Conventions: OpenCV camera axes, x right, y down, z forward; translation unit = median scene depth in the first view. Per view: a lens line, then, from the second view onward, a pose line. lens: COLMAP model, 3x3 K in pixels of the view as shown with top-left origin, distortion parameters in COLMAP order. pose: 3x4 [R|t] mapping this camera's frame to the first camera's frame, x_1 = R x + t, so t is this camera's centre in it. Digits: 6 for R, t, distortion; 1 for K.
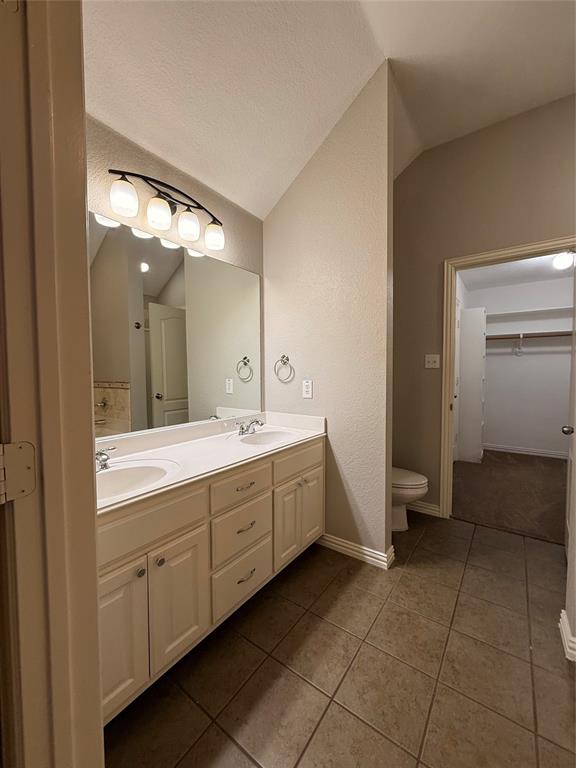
lens RADIAL K [[306.4, 0, 283.0], [0, 306.4, 381.5], [0, 0, 1]] dist [0.000872, -0.000937]
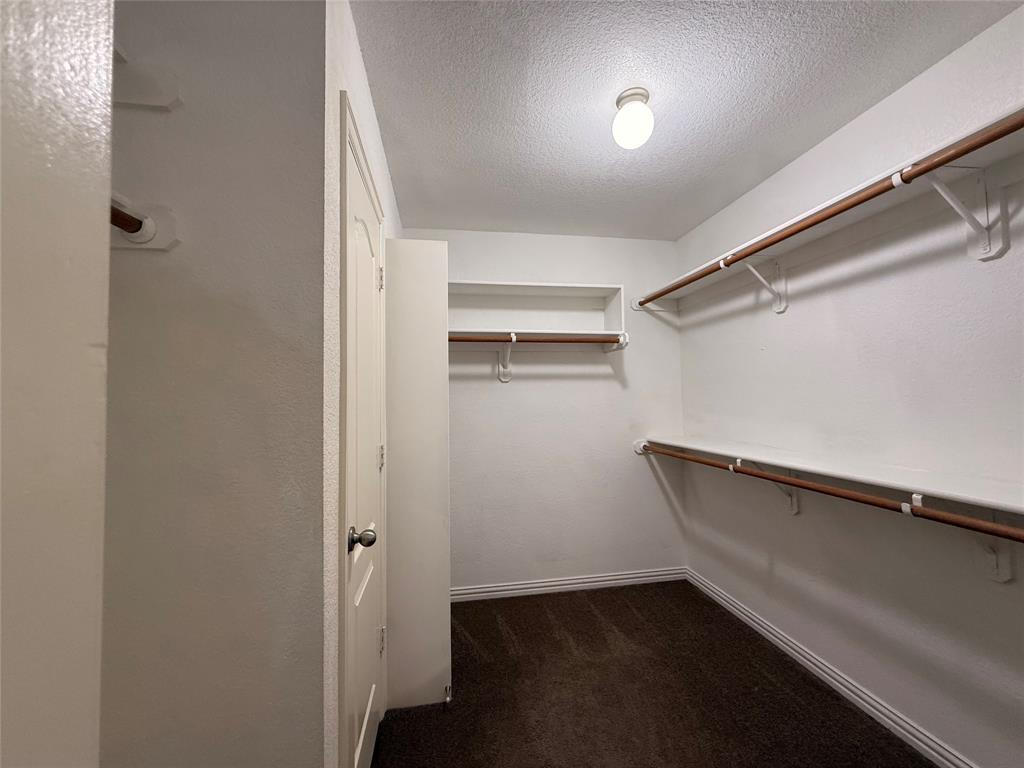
lens RADIAL K [[408.5, 0, 510.0], [0, 408.5, 380.1], [0, 0, 1]] dist [0.000872, -0.000937]
pose [[0.696028, 0.011898, 0.717916, 0.351476], [0.043021, 0.997375, -0.058239, -0.053565], [-0.716725, 0.071421, 0.693689, 0.598305]]
